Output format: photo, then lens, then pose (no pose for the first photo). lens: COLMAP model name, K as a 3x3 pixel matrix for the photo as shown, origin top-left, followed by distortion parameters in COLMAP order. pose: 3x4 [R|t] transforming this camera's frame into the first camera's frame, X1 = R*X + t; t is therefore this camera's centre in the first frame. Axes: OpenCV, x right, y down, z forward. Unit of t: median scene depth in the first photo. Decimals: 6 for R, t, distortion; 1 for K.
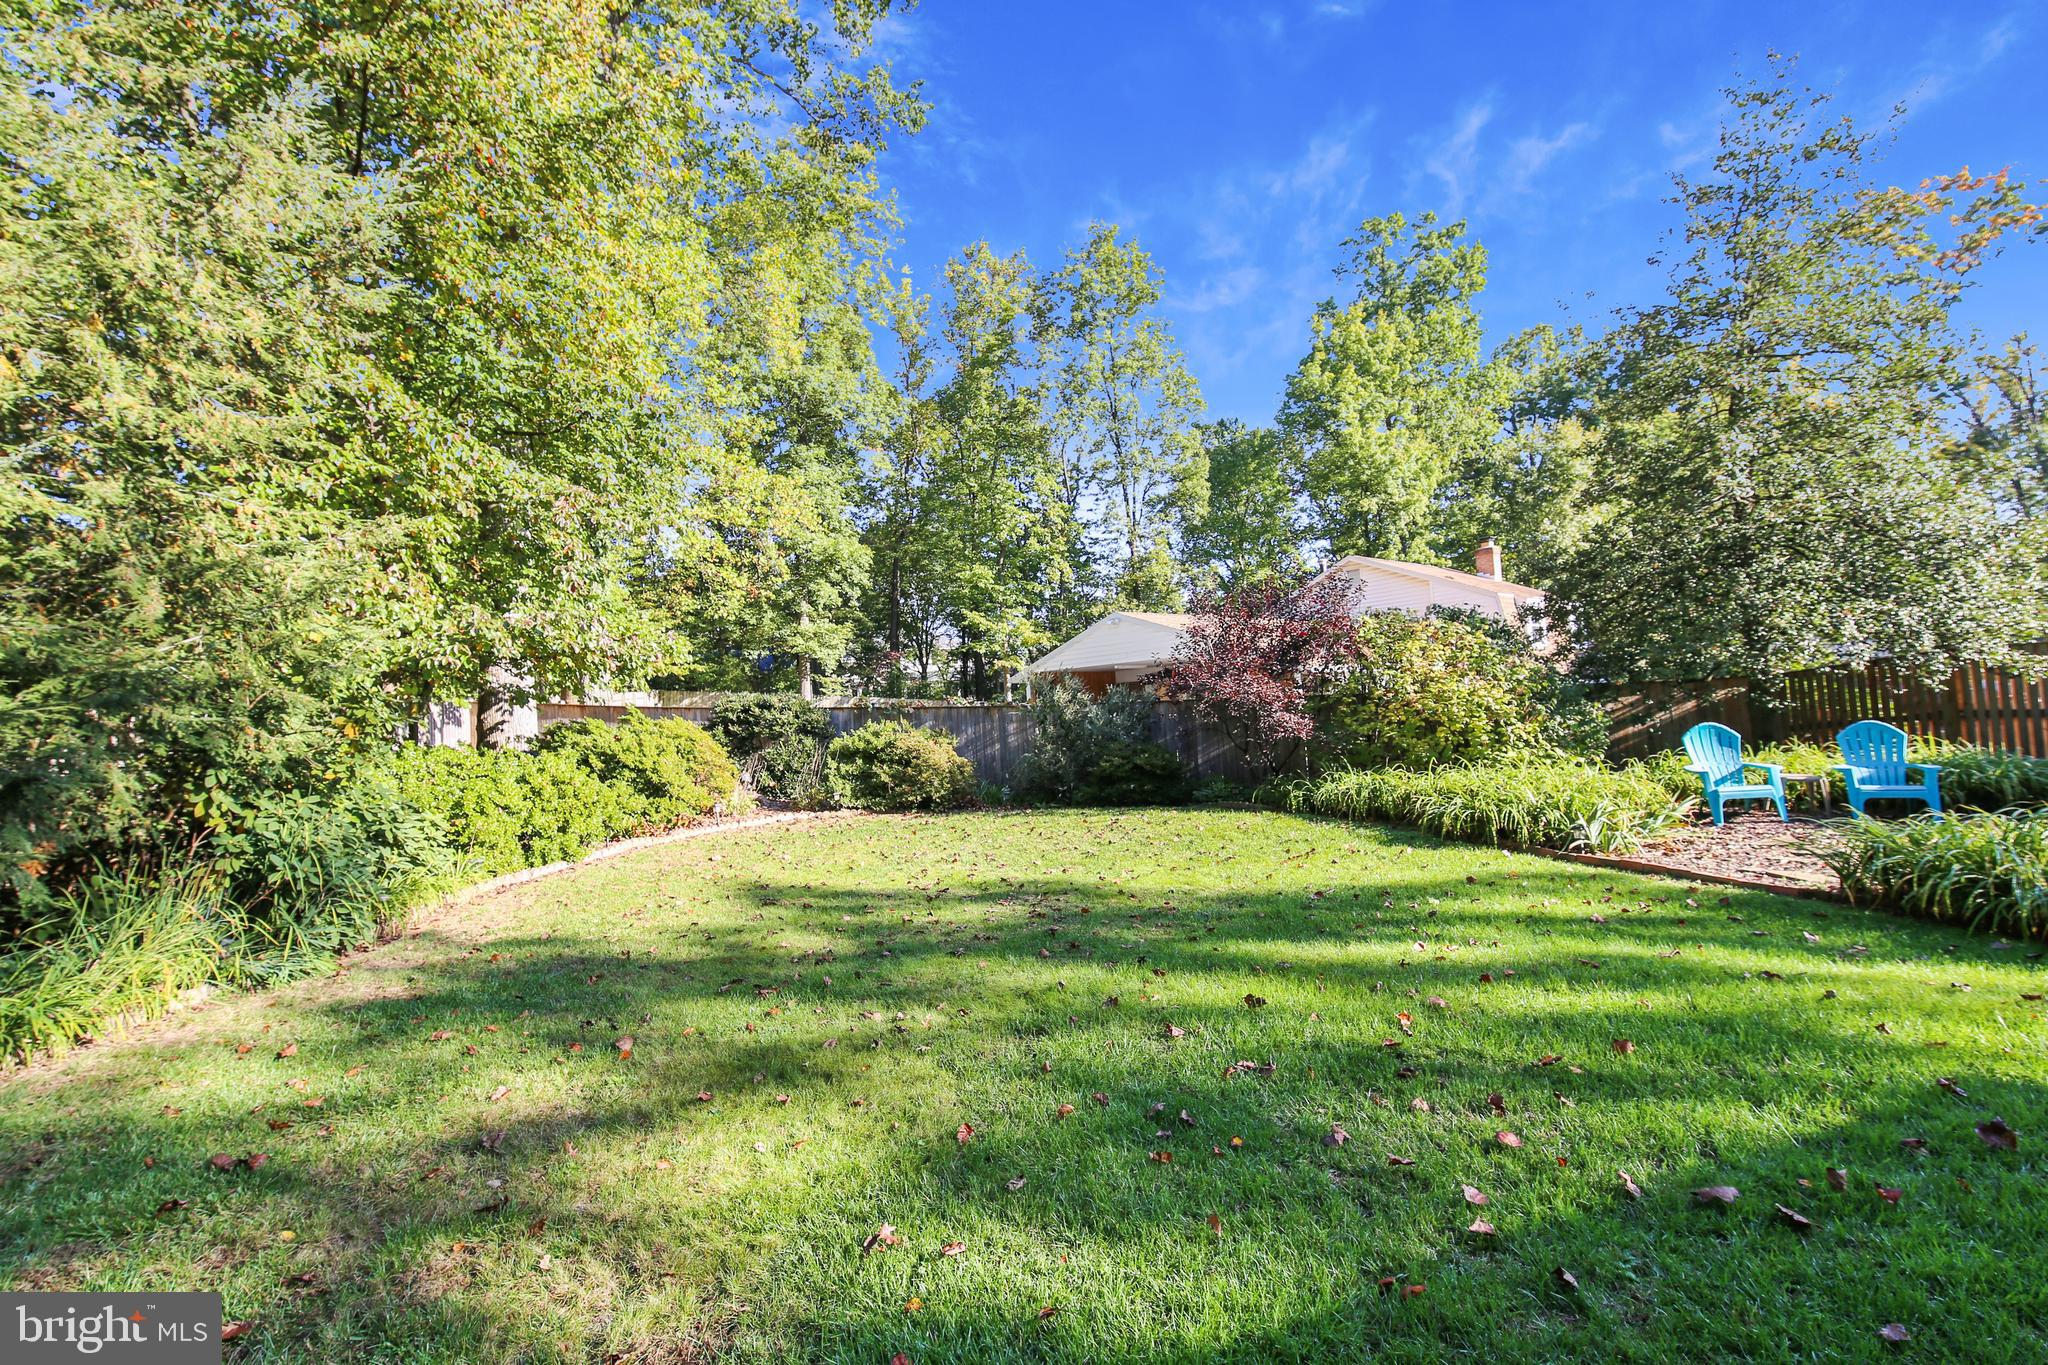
lens RADIAL K [[919.3, 0, 1024.0], [0, 919.3, 682.5], [0, 0, 1]] dist [-0.001056, -0.000108]
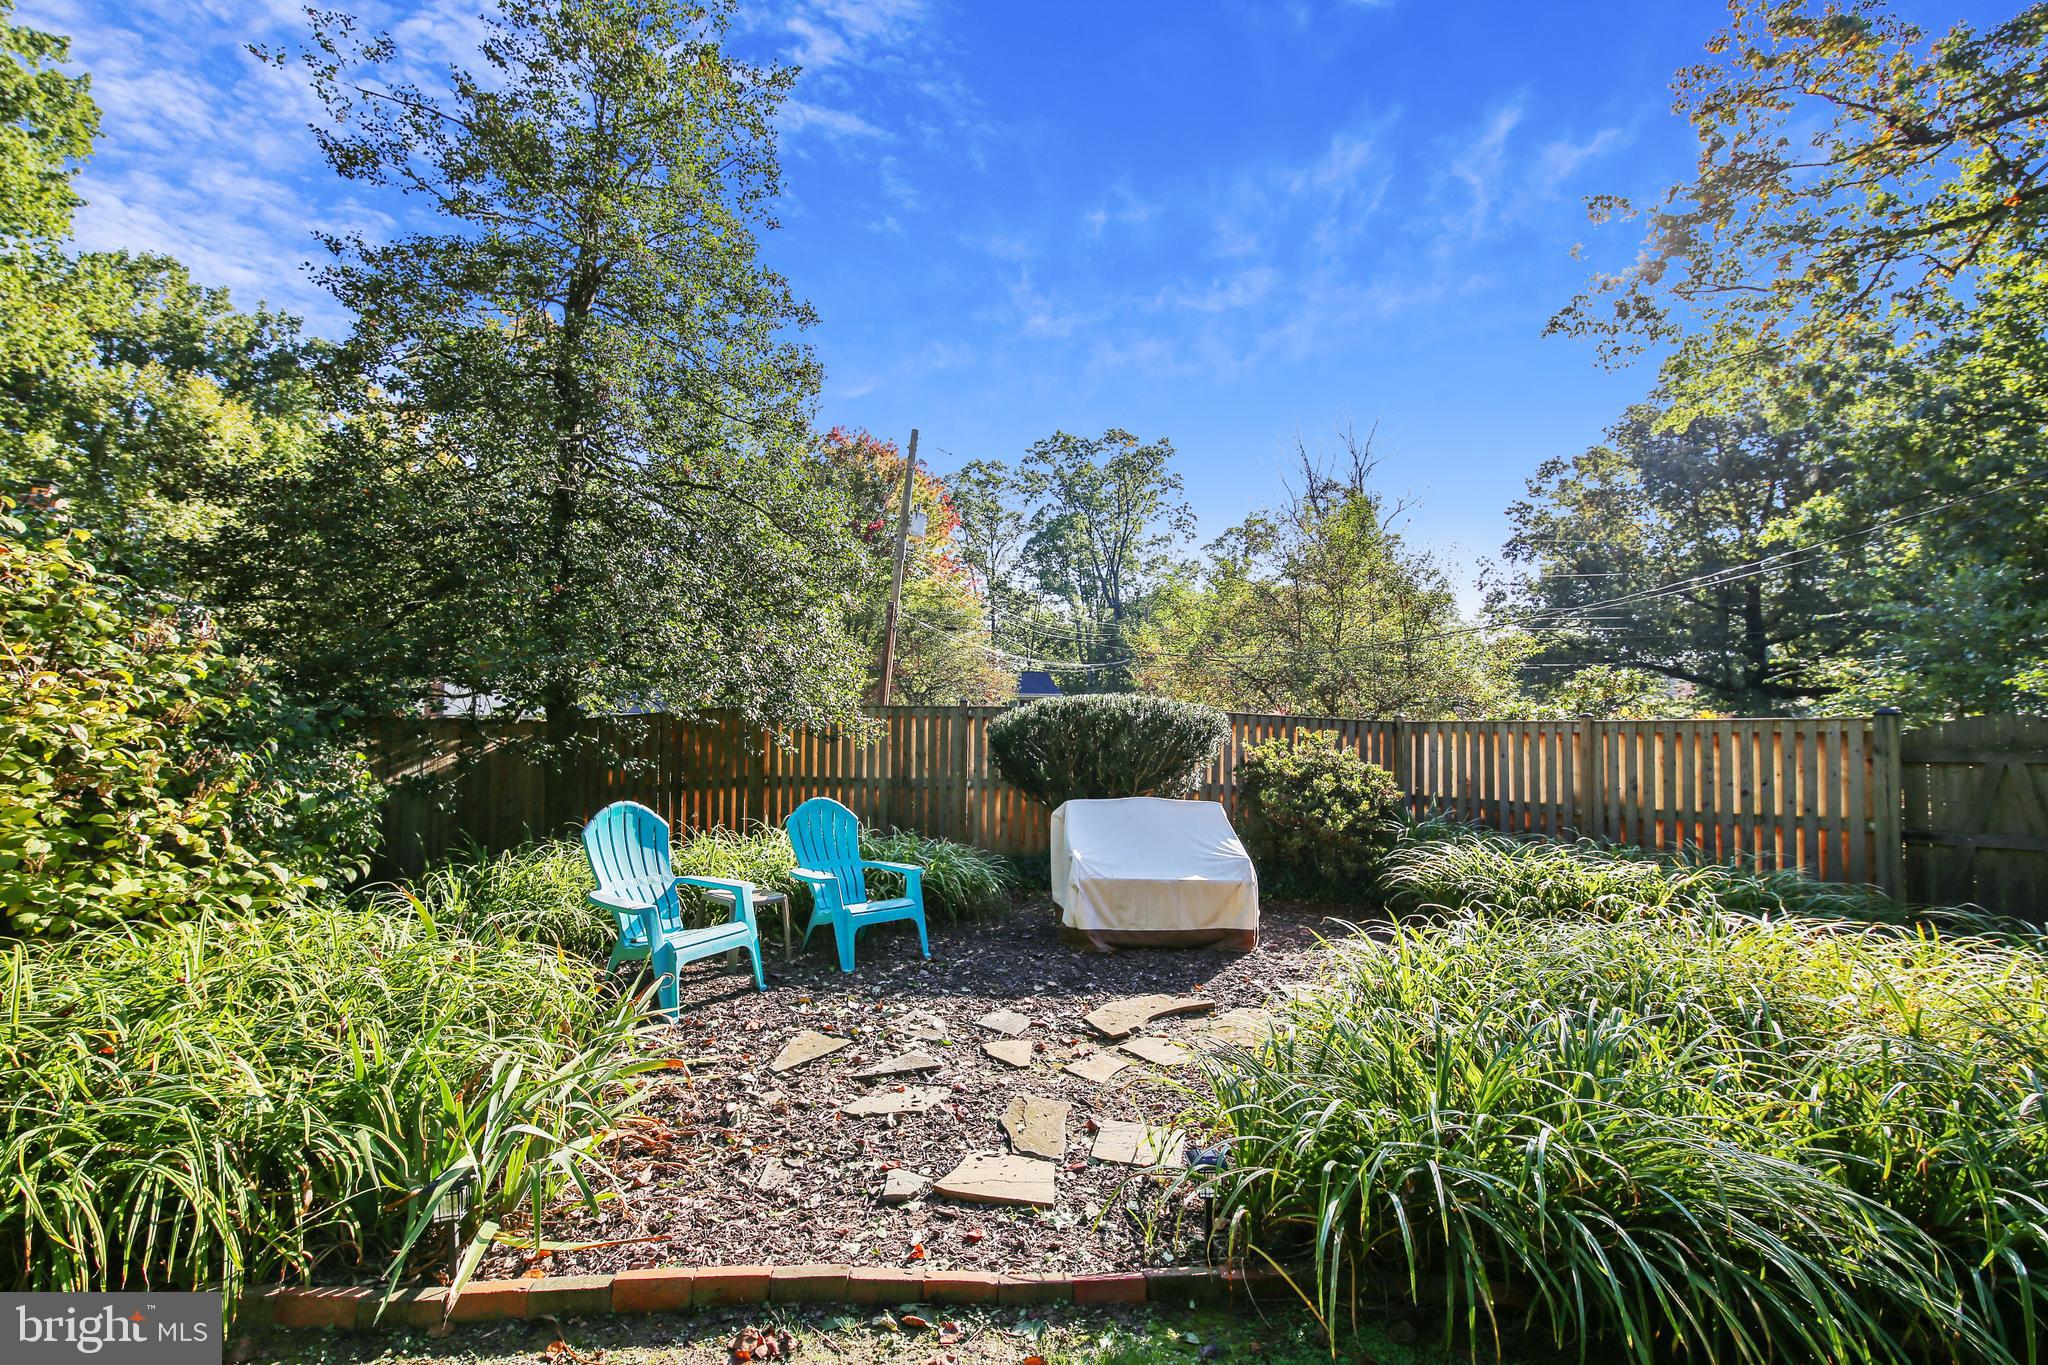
lens RADIAL K [[919.3, 0, 1024.0], [0, 919.3, 682.5], [0, 0, 1]] dist [-0.001056, -0.000108]
pose [[0.258673, 0.106527, 0.960073, 0.231270], [-0.055283, 0.993904, -0.095386, 0.011648], [-0.964382, -0.028402, 0.262986, 0.491772]]
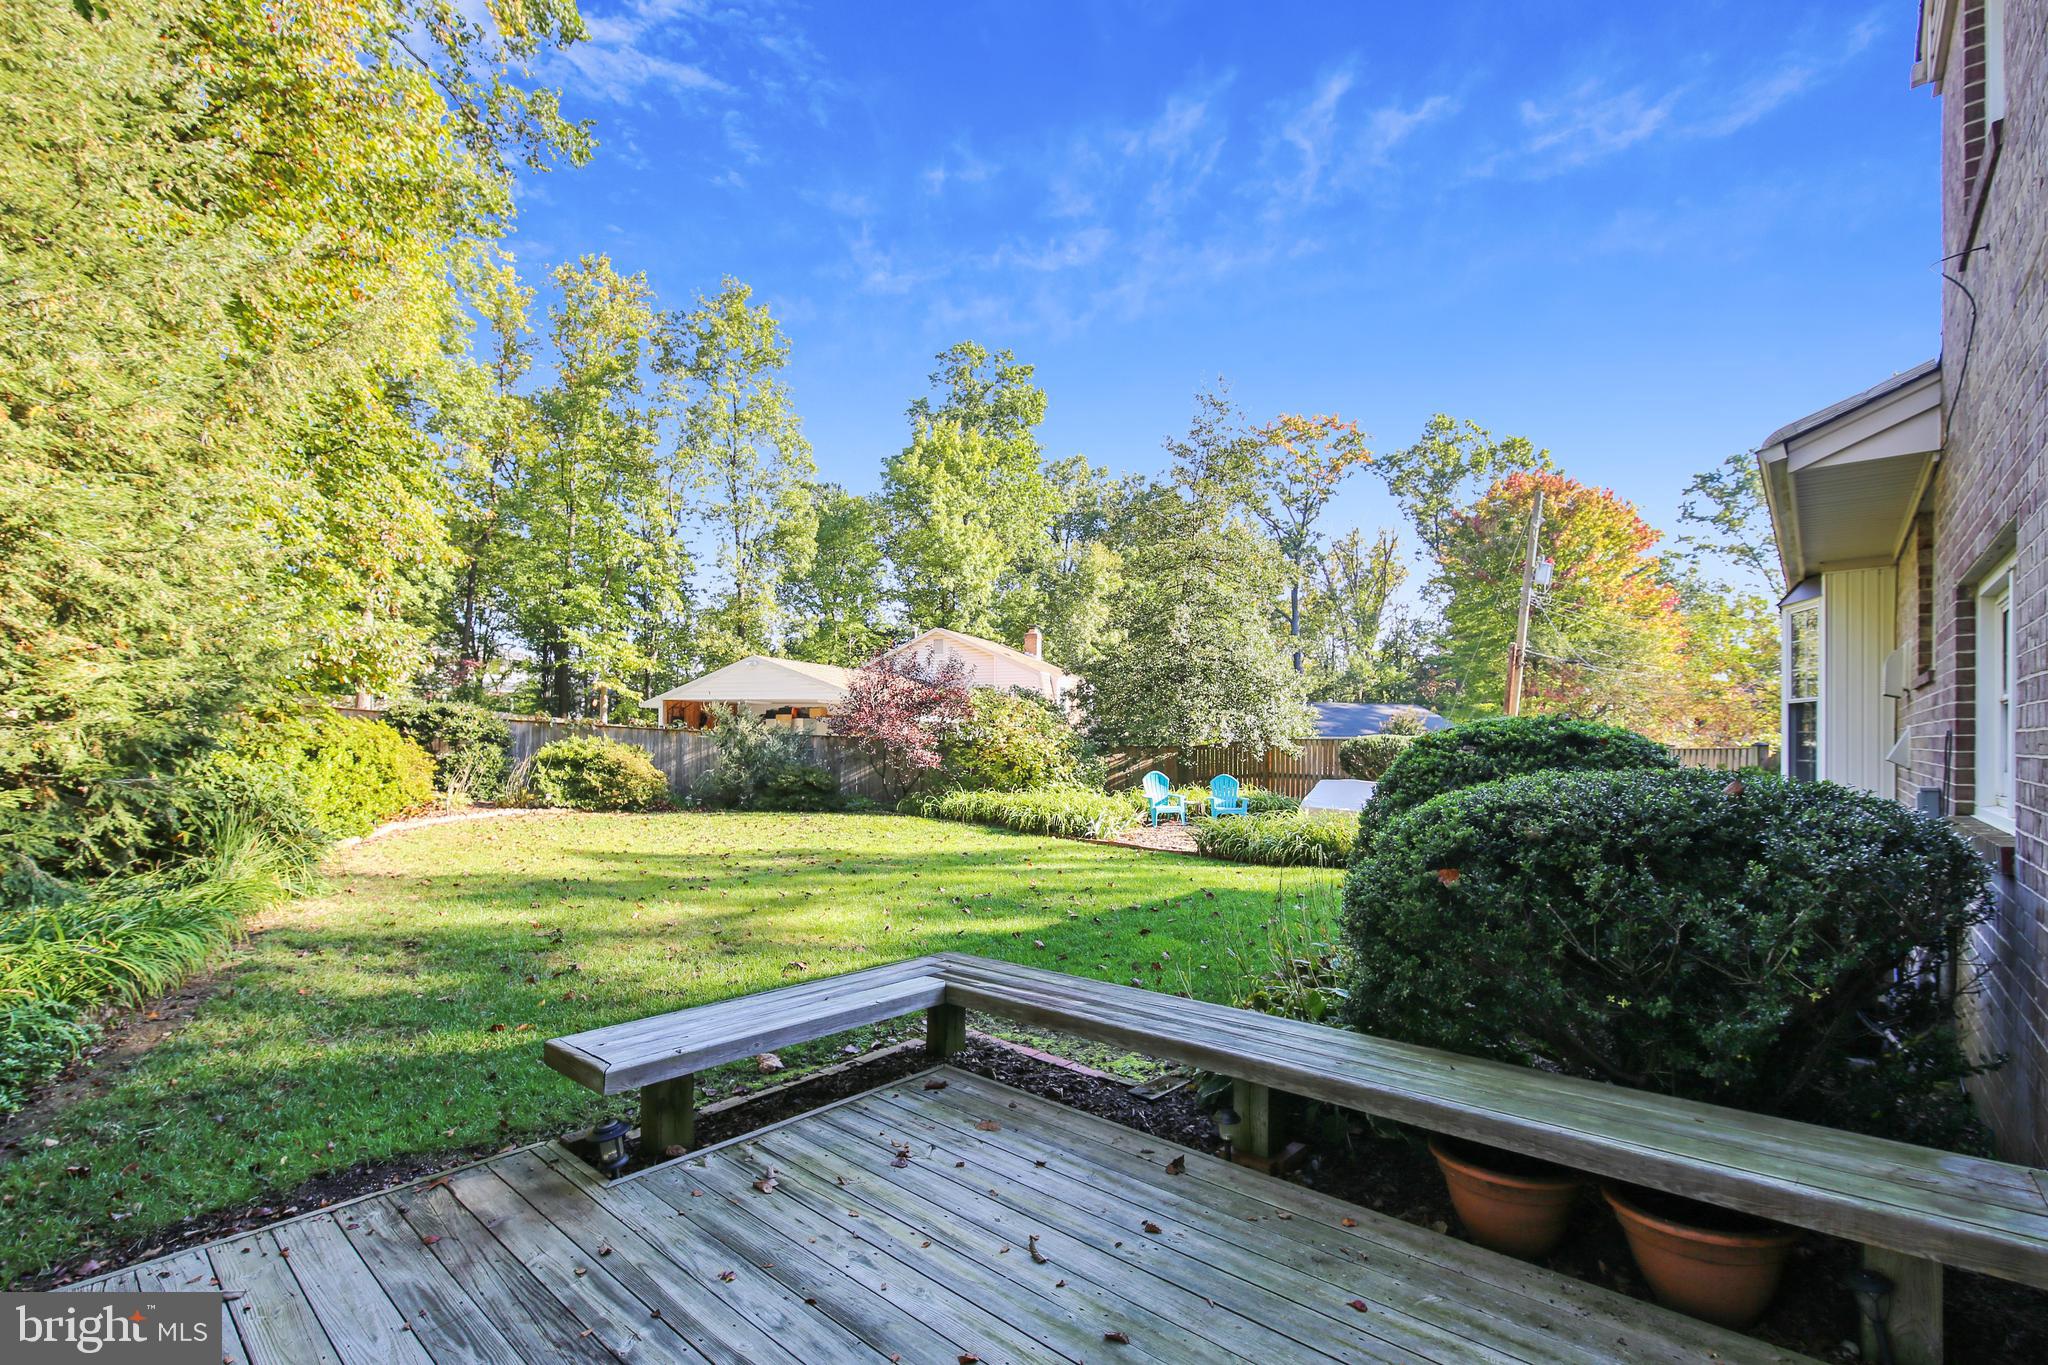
lens RADIAL K [[900.8, 0, 1023.9], [0, 900.8, 737.0], [0, 0, 1]] dist [-0.000144, 0.000019]
pose [[0.884358, 0.071515, 0.461298, -0.218849], [-0.080173, 0.996781, -0.000830, -0.000387], [-0.459872, -0.036250, 0.887245, -0.323683]]
